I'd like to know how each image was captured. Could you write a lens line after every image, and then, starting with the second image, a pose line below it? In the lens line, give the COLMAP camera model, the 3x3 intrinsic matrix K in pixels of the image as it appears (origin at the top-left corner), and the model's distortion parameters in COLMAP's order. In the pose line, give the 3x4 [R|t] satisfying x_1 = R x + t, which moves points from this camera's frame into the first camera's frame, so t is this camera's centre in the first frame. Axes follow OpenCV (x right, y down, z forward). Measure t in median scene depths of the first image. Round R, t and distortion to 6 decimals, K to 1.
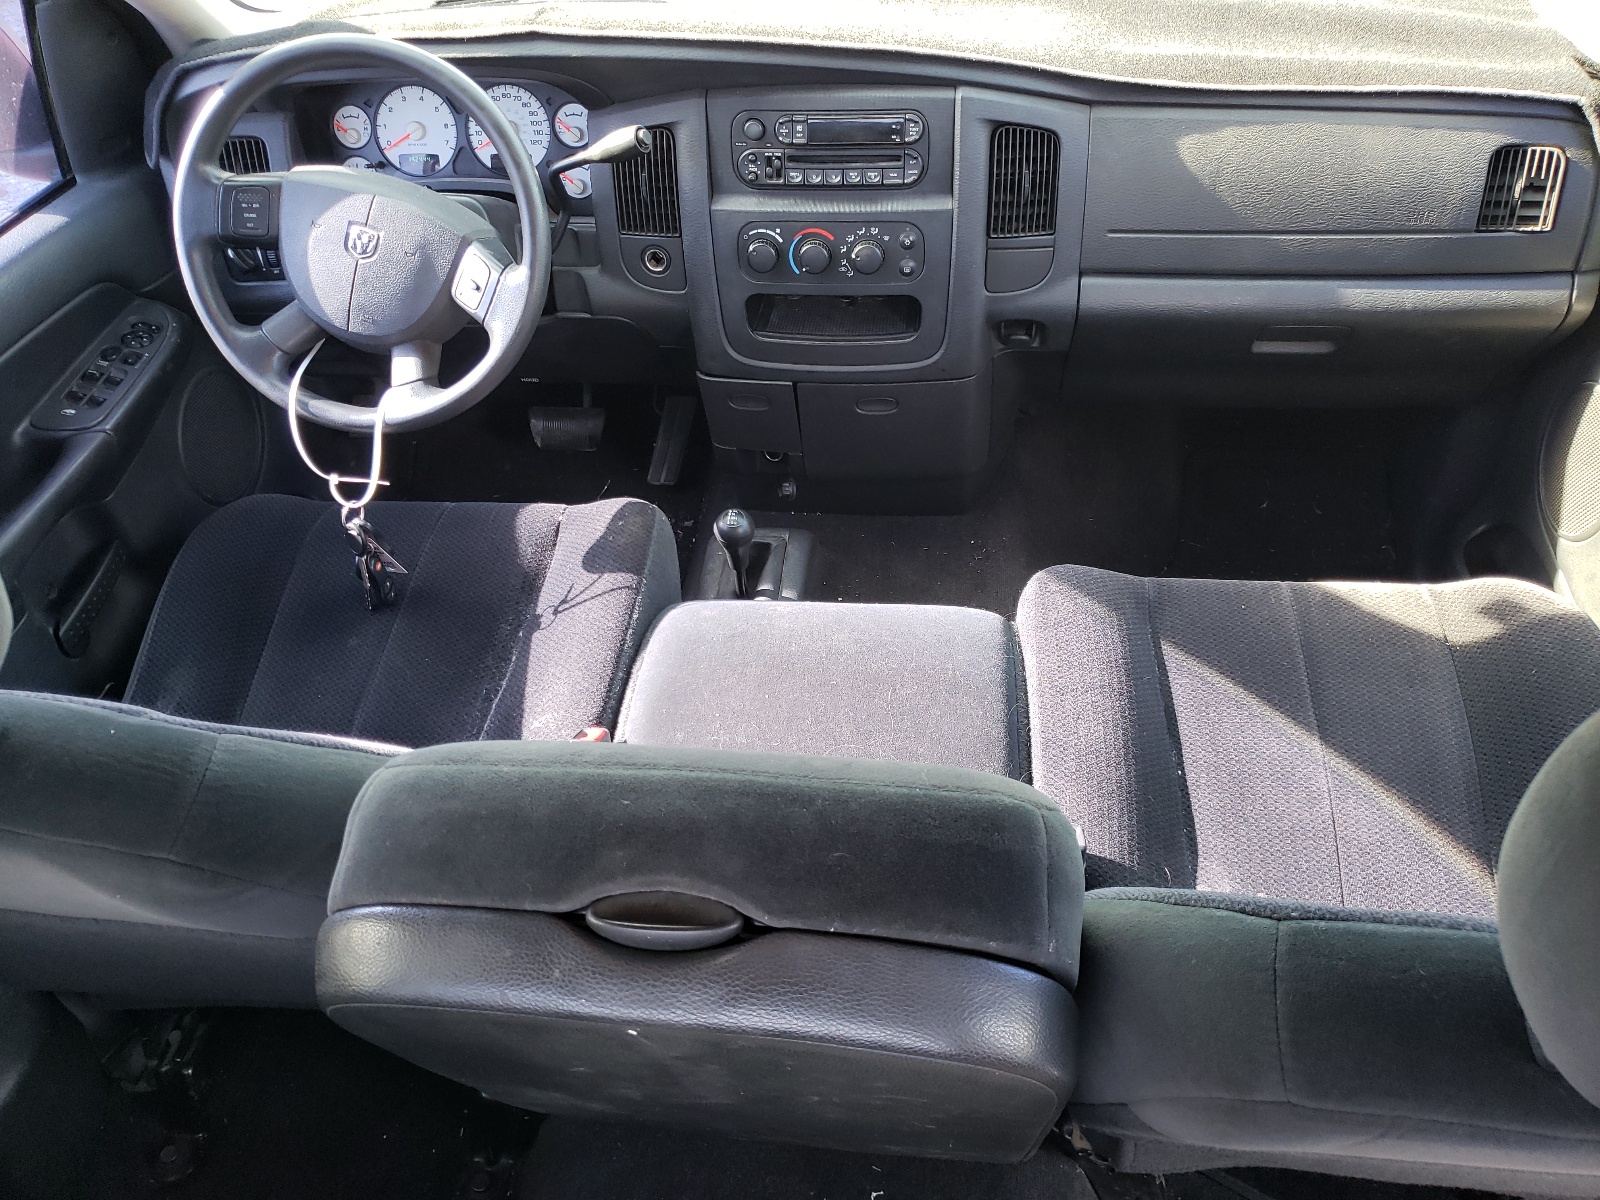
lens RADIAL K [[1212.1, 0, 796.5], [0, 1212.1, 600.5], [0, 0, 1]] dist [0.009802, 0.000585]
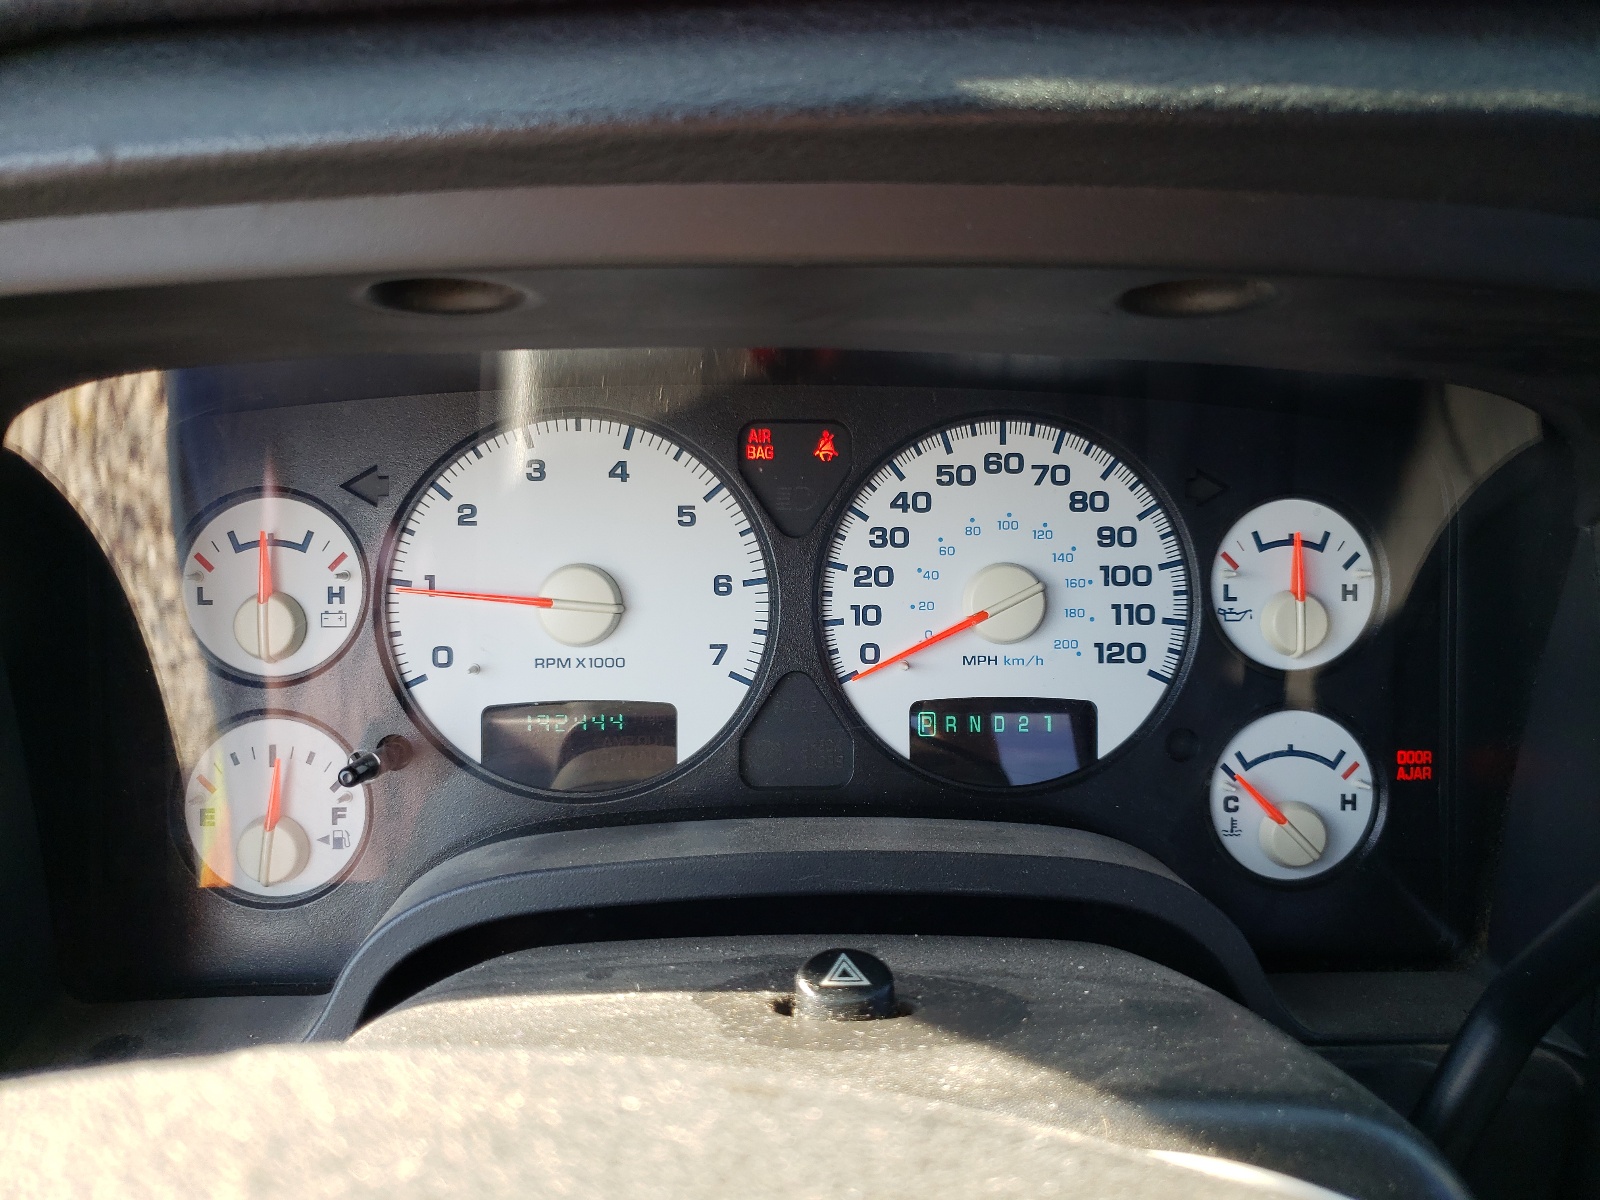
lens RADIAL K [[1212.1, 0, 798.6], [0, 1212.1, 601.1], [0, 0, 1]] dist [0.009802, 0.000585]
pose [[0.901753, -0.006524, -0.432202, -0.176494], [-0.158449, 0.925297, -0.344558, -0.308932], [0.402163, 0.379188, 0.833356, 0.809906]]
